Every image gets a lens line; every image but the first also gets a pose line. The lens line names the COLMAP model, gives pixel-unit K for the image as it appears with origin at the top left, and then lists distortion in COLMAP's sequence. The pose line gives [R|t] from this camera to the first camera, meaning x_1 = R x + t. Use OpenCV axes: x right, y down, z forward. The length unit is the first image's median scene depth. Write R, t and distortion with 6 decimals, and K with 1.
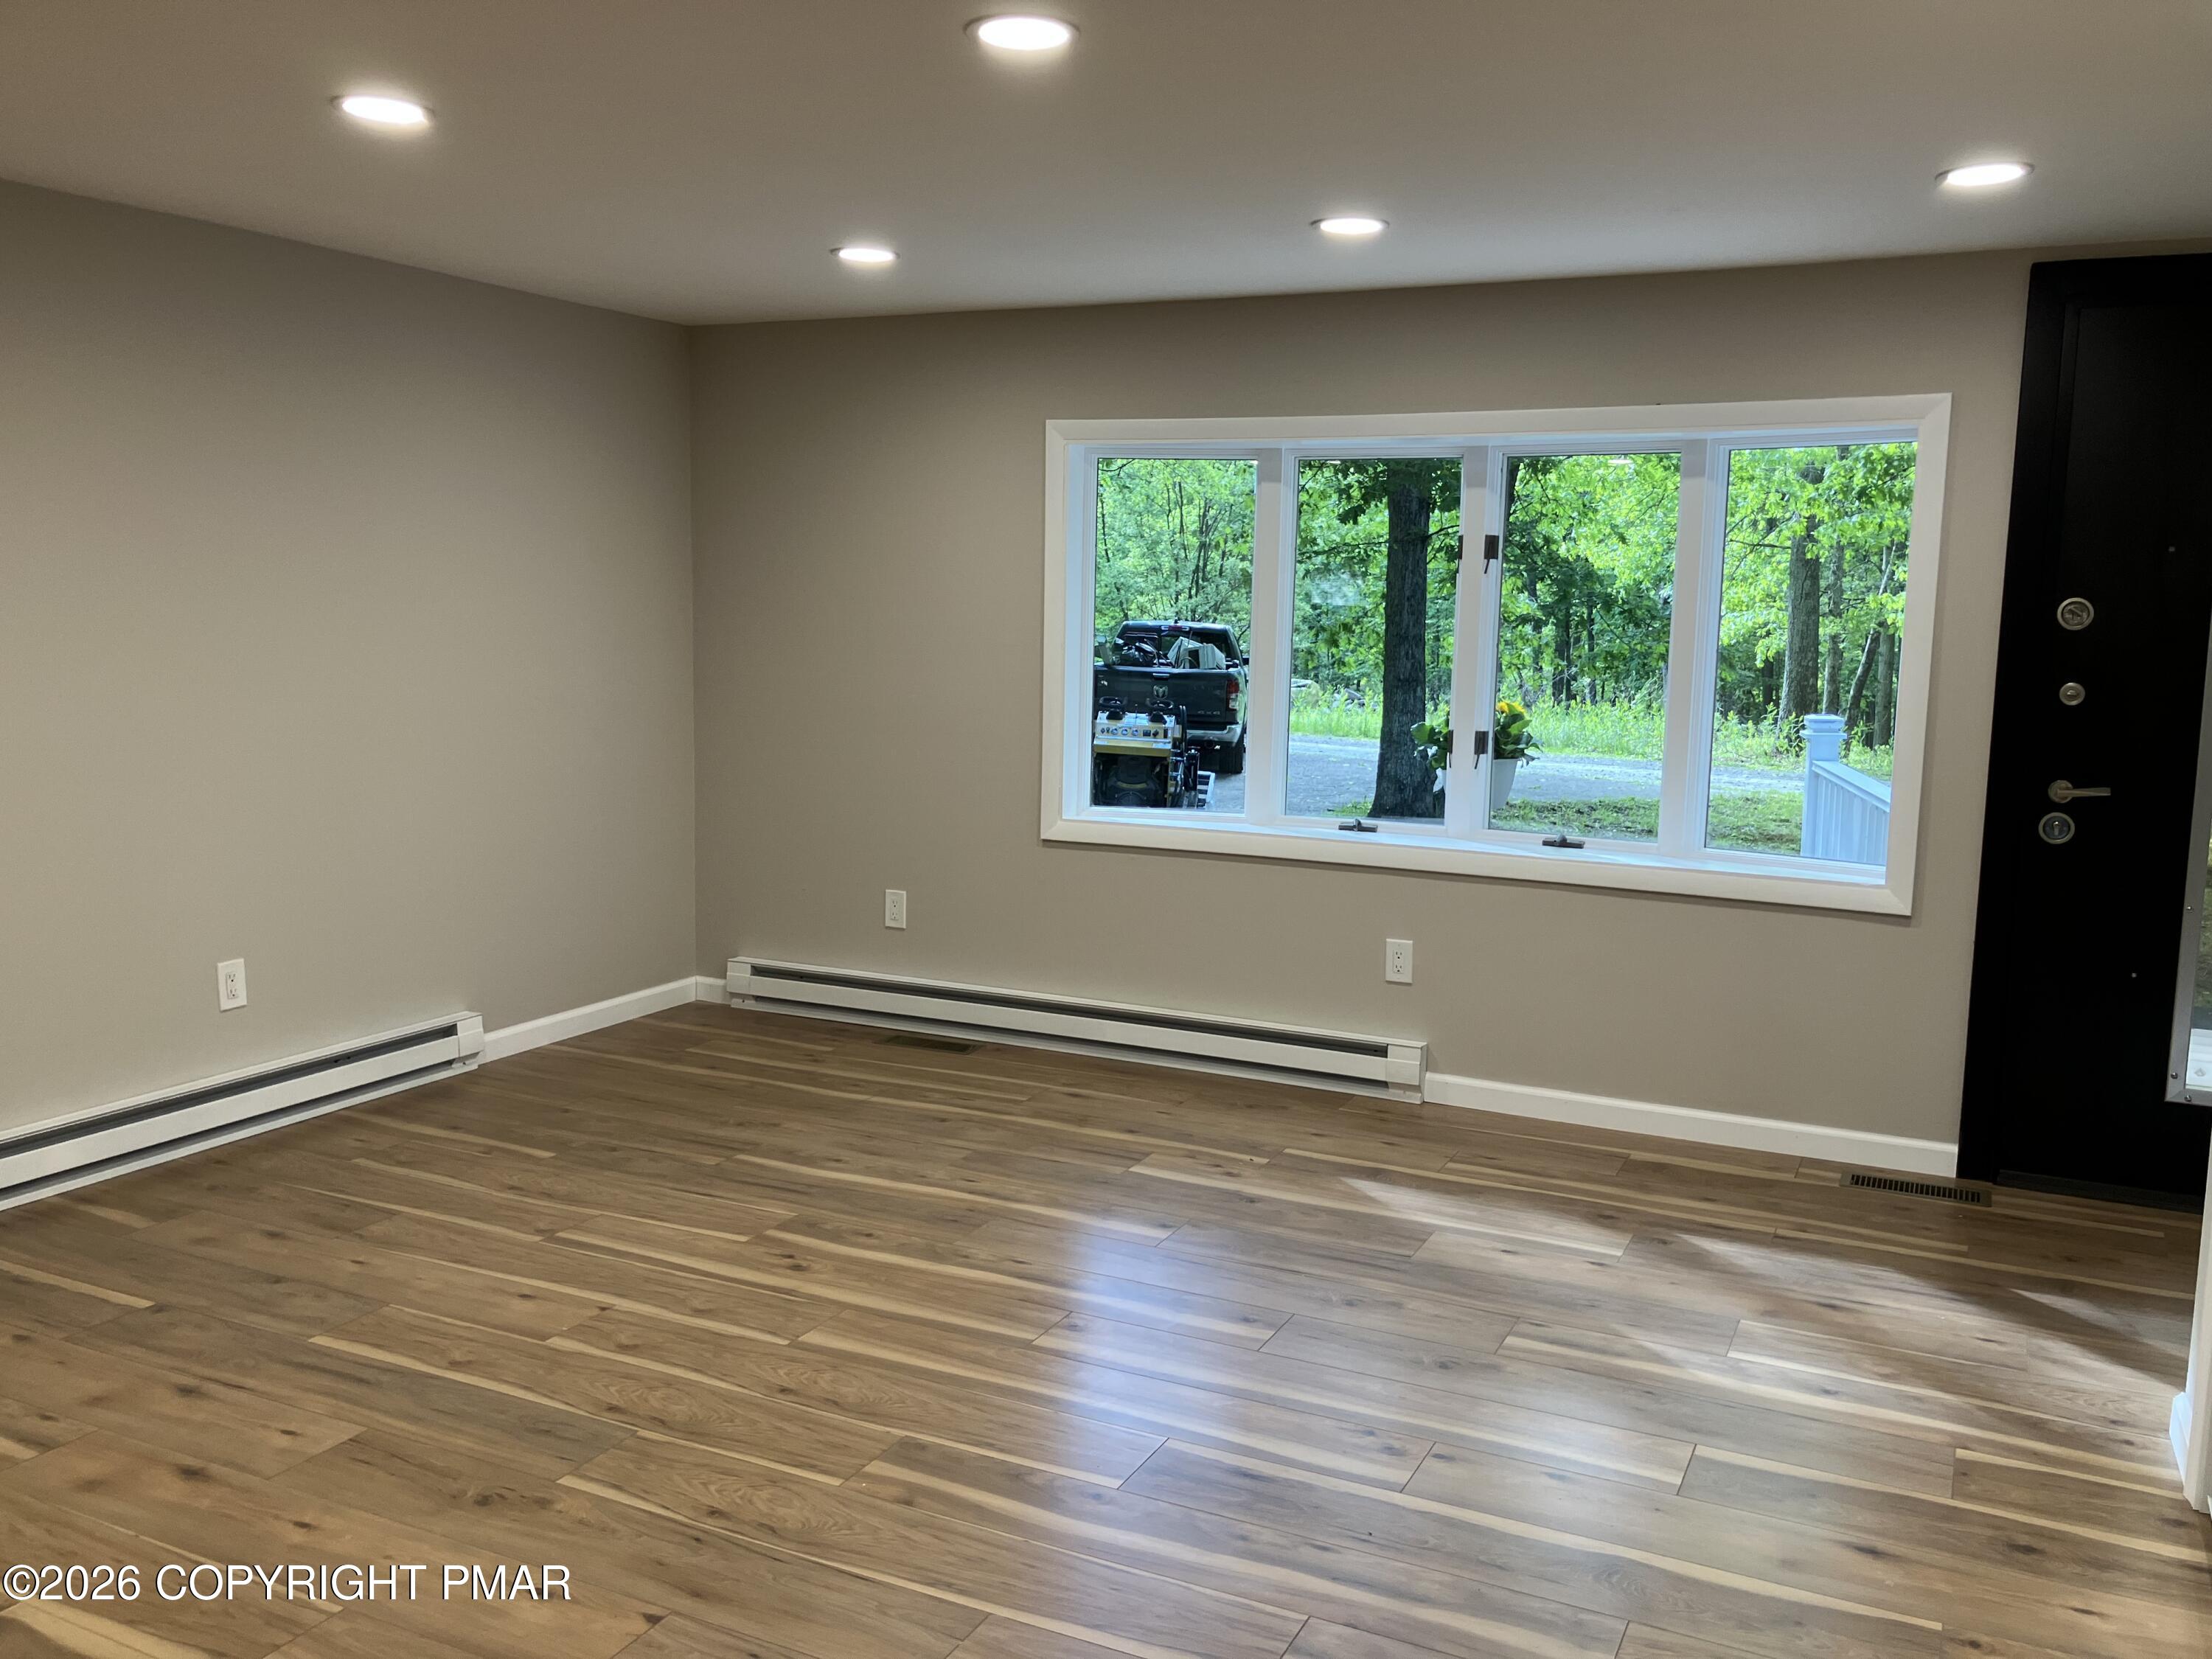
lens RADIAL K [[1799.9, 0, 1104.1], [0, 1799.9, 819.1], [0, 0, 1]] dist [0.018921, 0.003526]
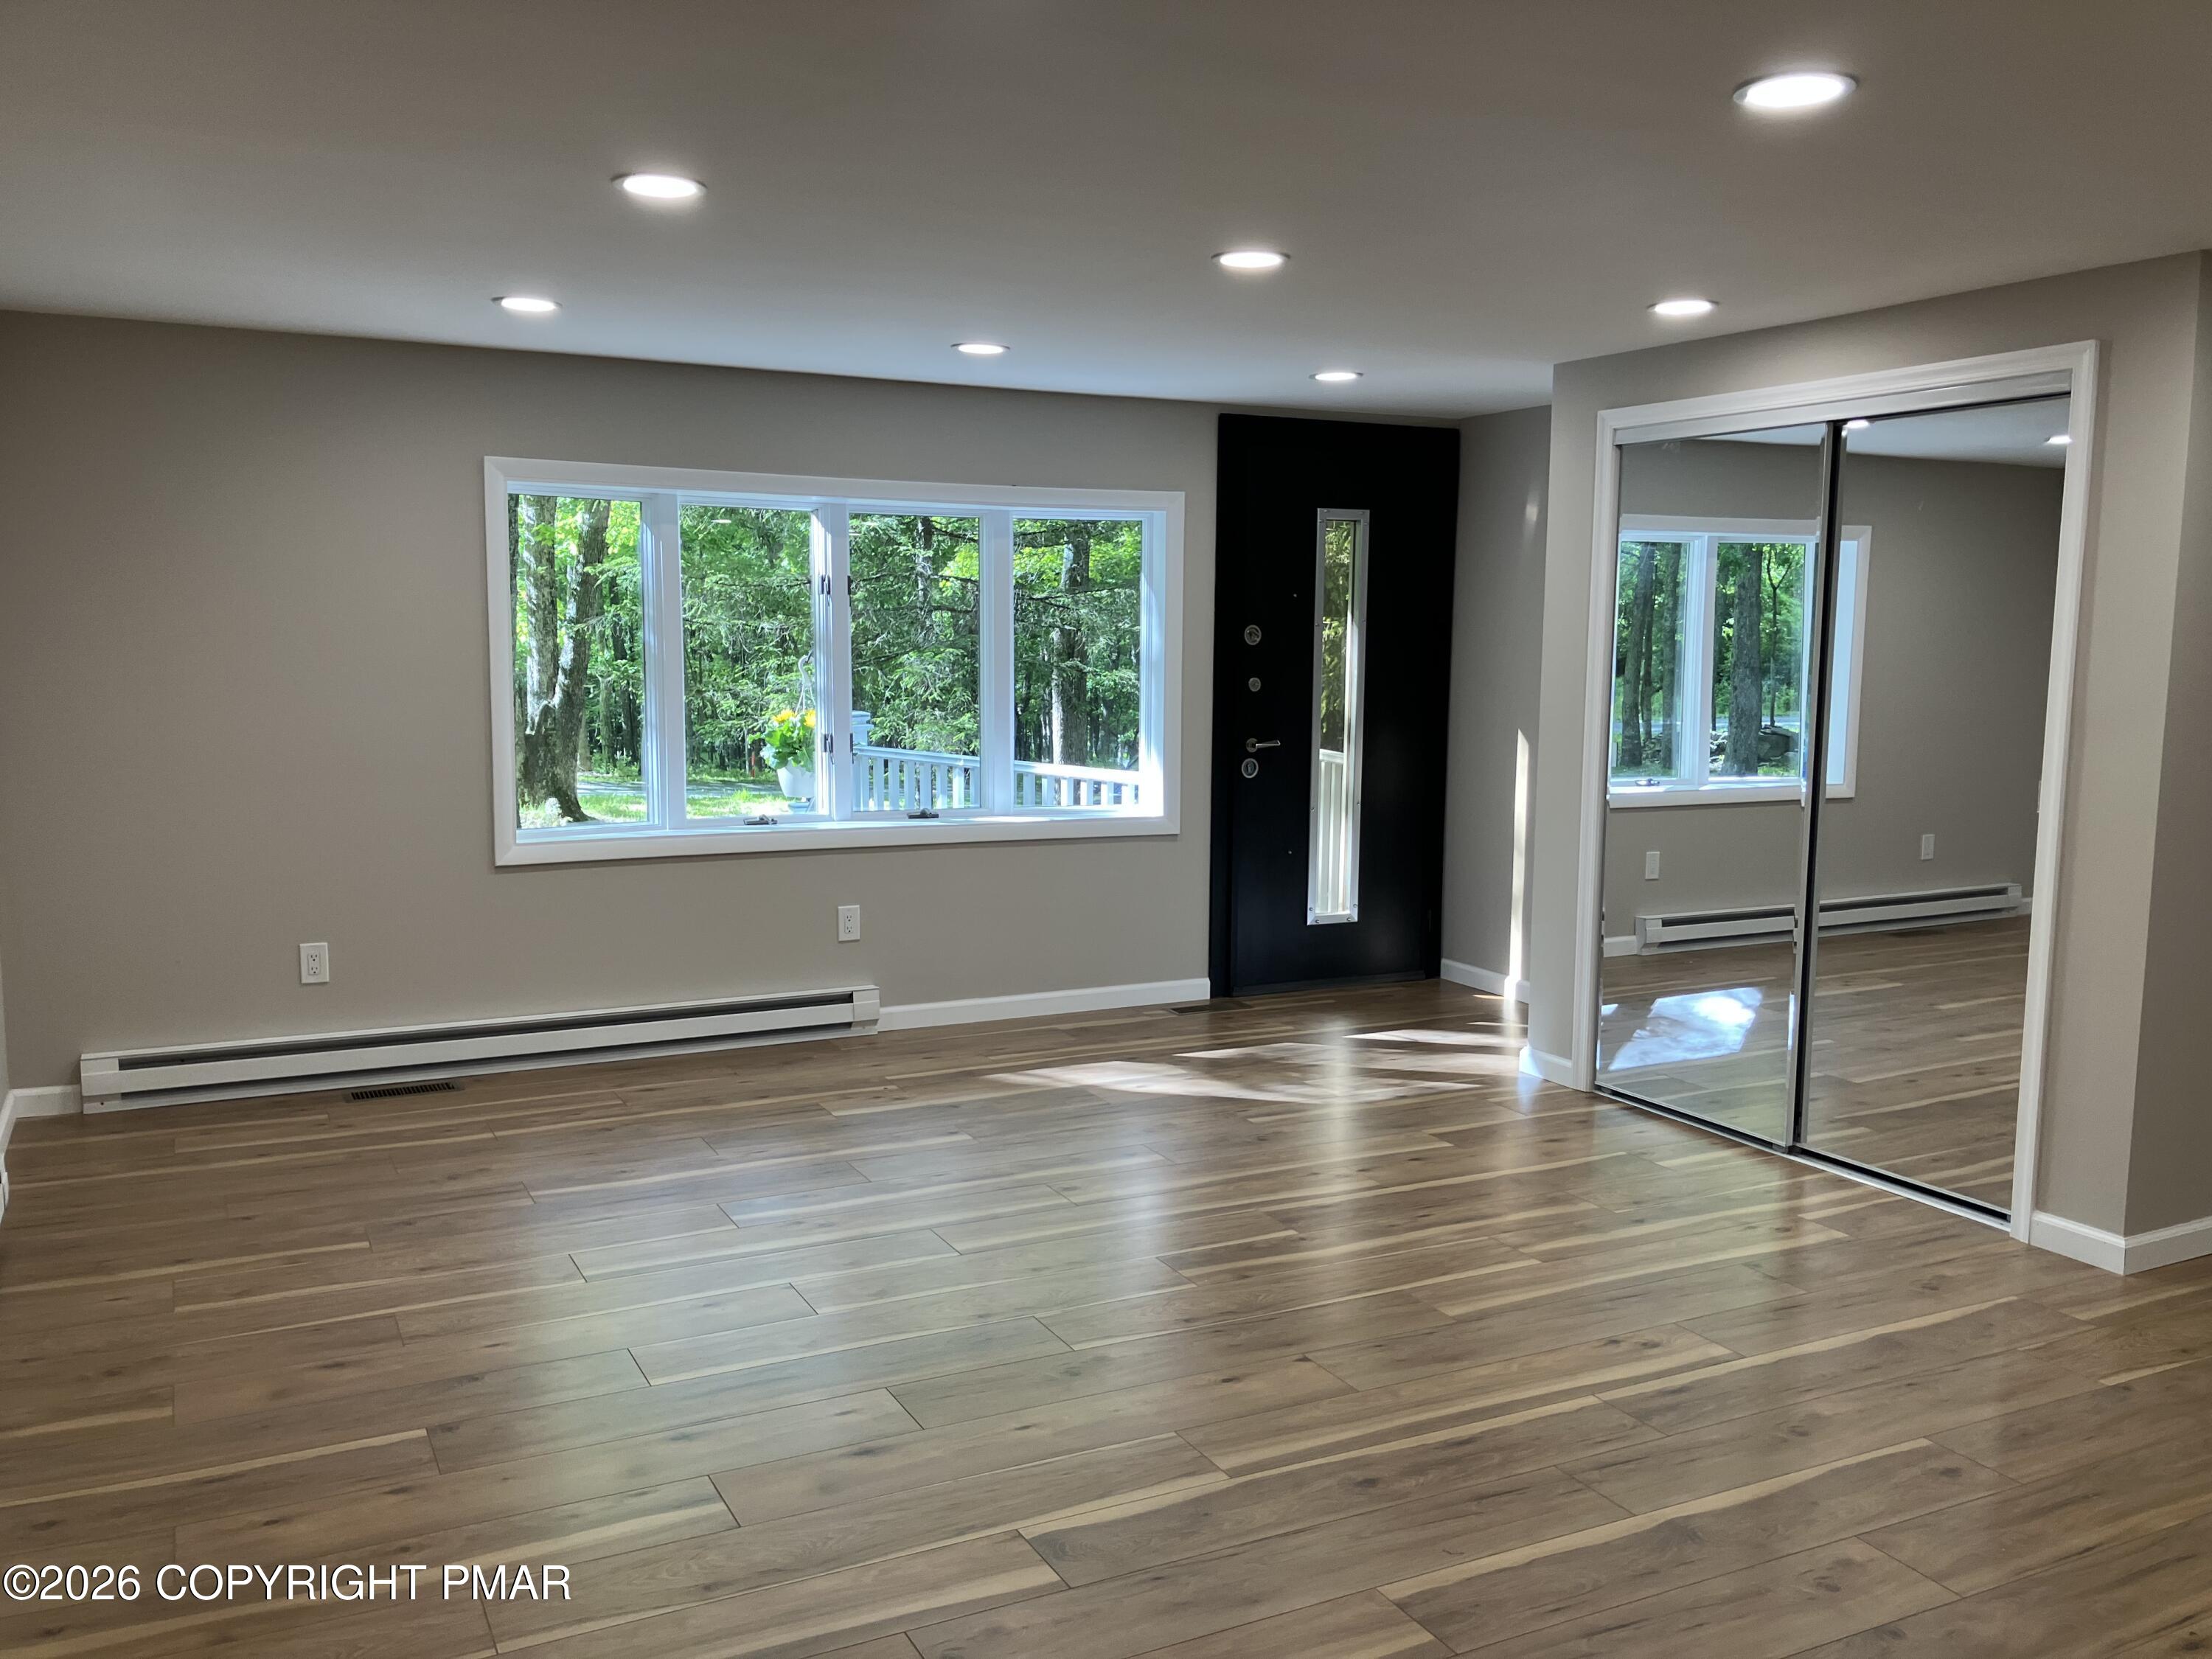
lens RADIAL K [[1801.8, 0, 1105.4], [0, 1801.8, 758.2], [0, 0, 1]] dist [-0.013445, -0.012561]
pose [[0.591349, -0.066954, 0.803631, -0.784636], [0.100593, 0.994888, 0.008867, -0.028832], [-0.800117, 0.075596, 0.595062, 0.137217]]
